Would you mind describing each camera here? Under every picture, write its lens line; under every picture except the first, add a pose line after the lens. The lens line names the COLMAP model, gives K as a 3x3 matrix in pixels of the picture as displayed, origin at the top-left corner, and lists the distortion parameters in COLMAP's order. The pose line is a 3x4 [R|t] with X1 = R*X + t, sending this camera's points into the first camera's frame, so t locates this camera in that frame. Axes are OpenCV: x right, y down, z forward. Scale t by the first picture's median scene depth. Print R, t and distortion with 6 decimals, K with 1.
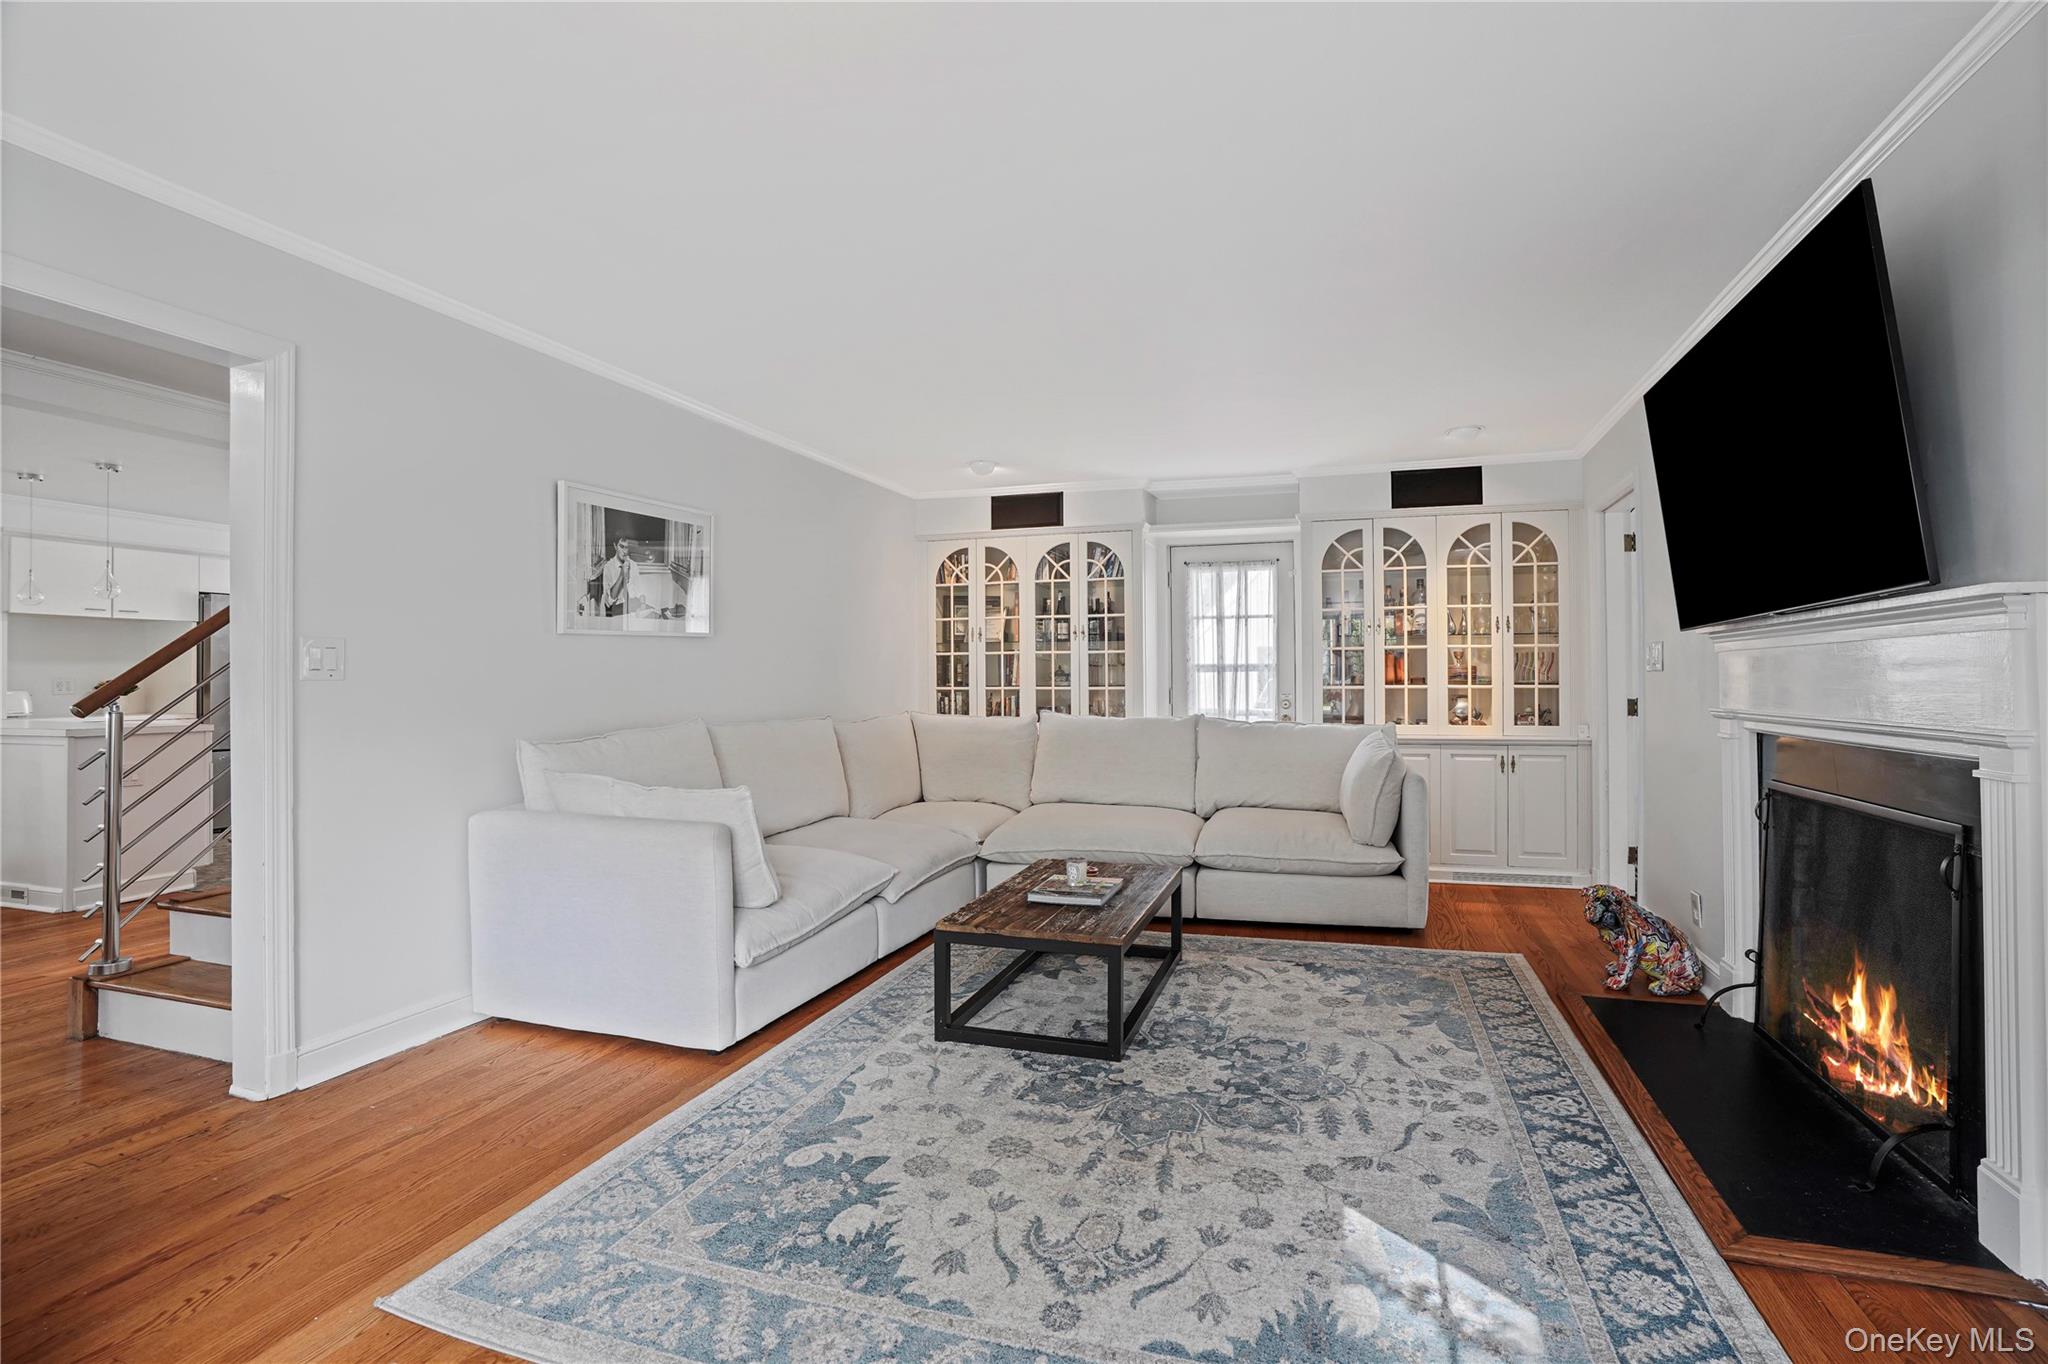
lens RADIAL K [[946.8, 0, 1036.0], [0, 946.8, 676.6], [0, 0, 1]] dist [-0.027045, 0.004795]
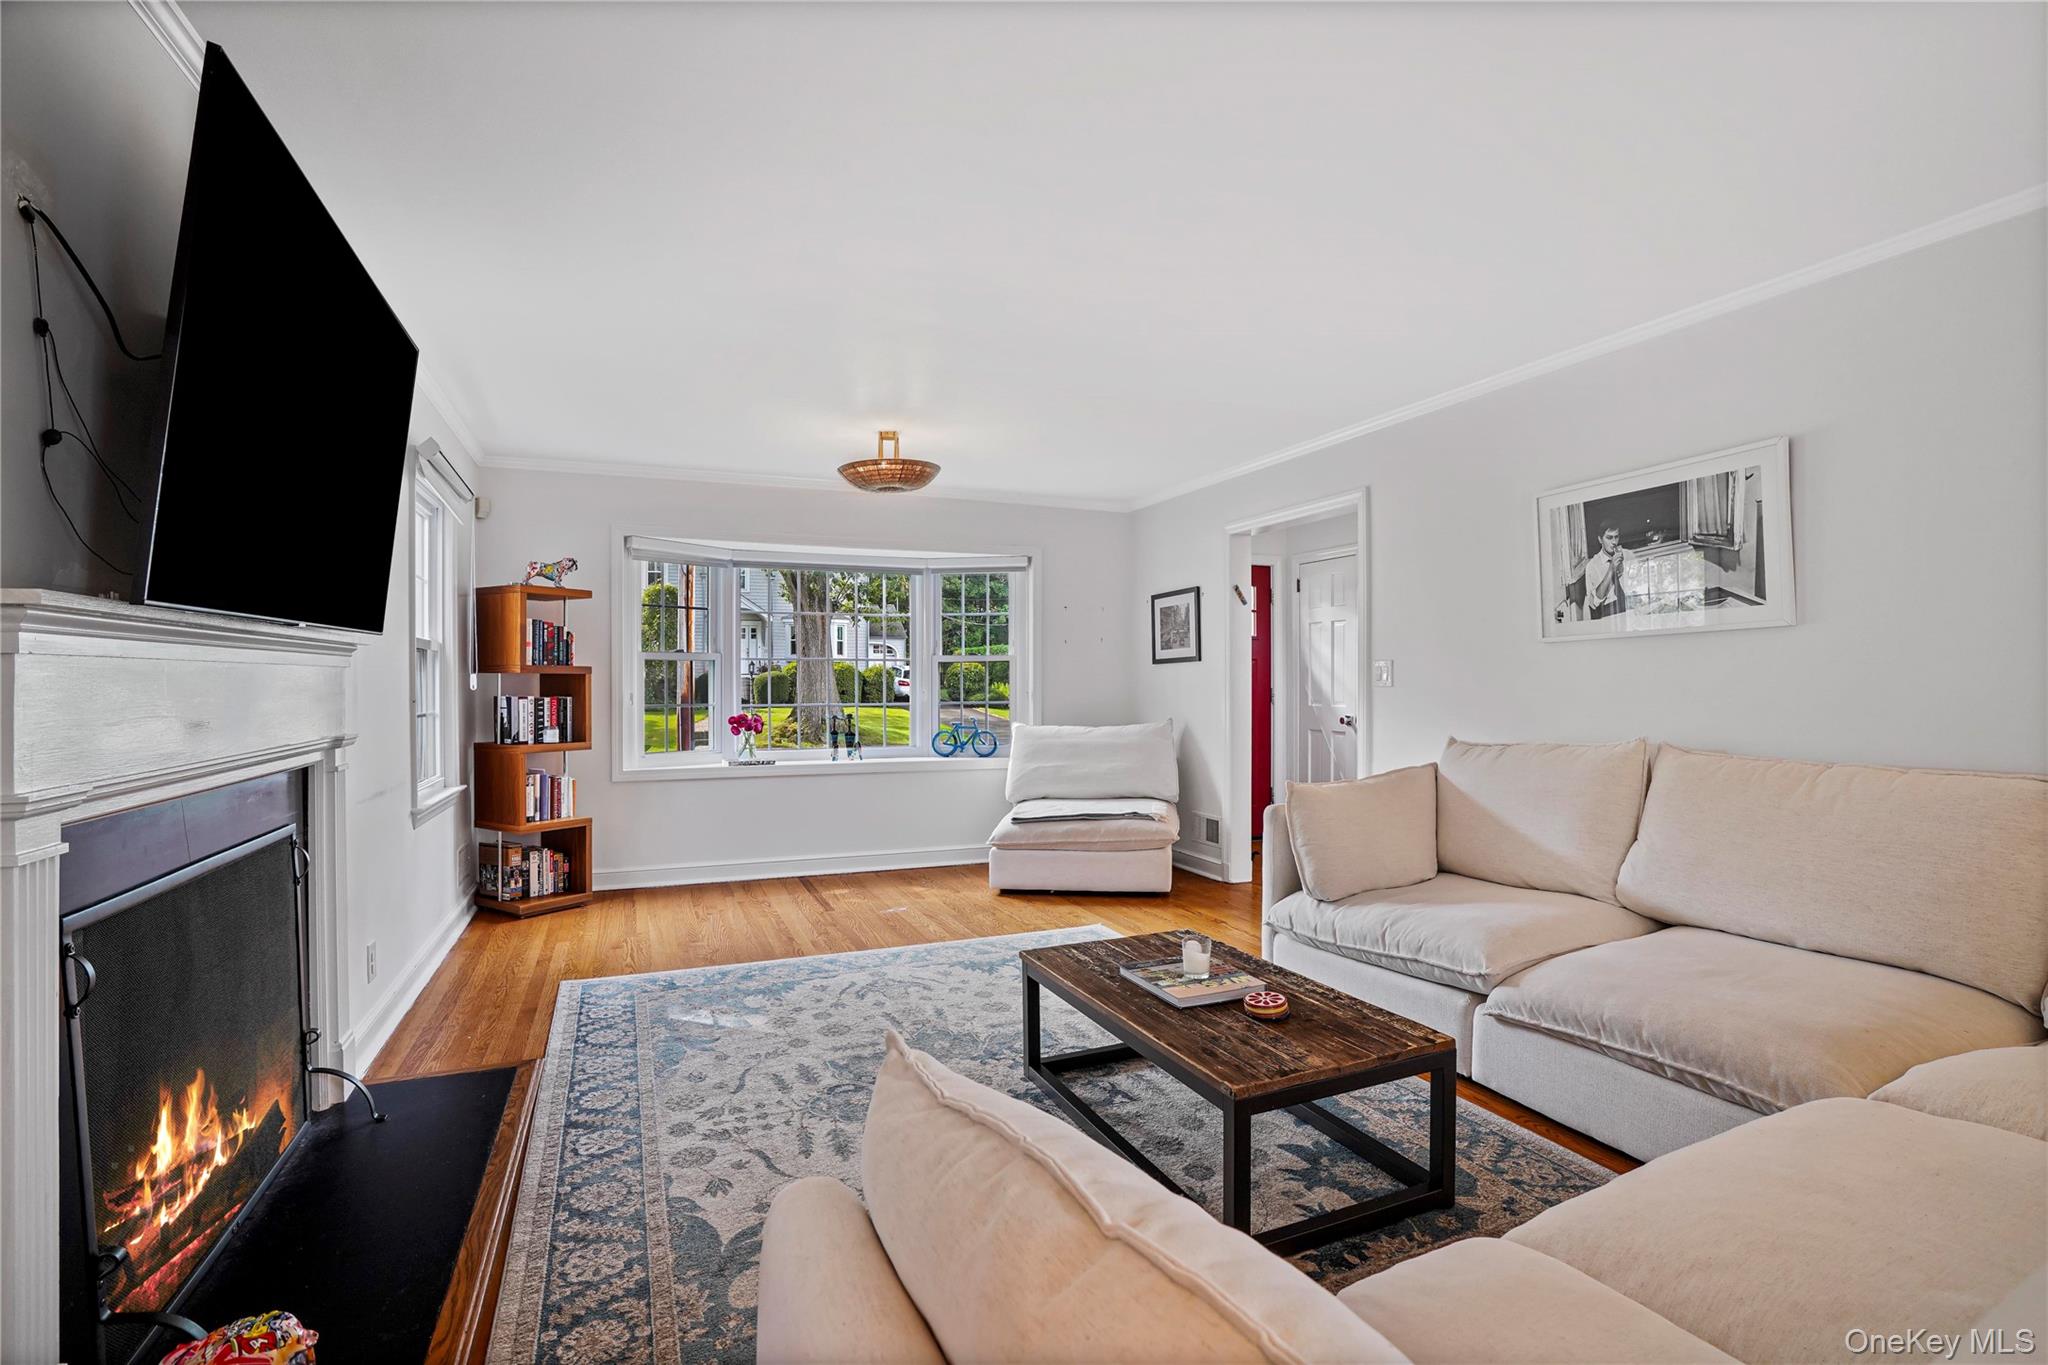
lens RADIAL K [[946.8, 0, 1035.8], [0, 946.8, 682.6], [0, 0, 1]] dist [-0.027045, 0.004795]
pose [[-0.746065, 0.007287, -0.665833, 0.845217], [0.011878, 0.999927, -0.002366, -0.009507], [0.665767, -0.009675, -0.746097, 1.991580]]
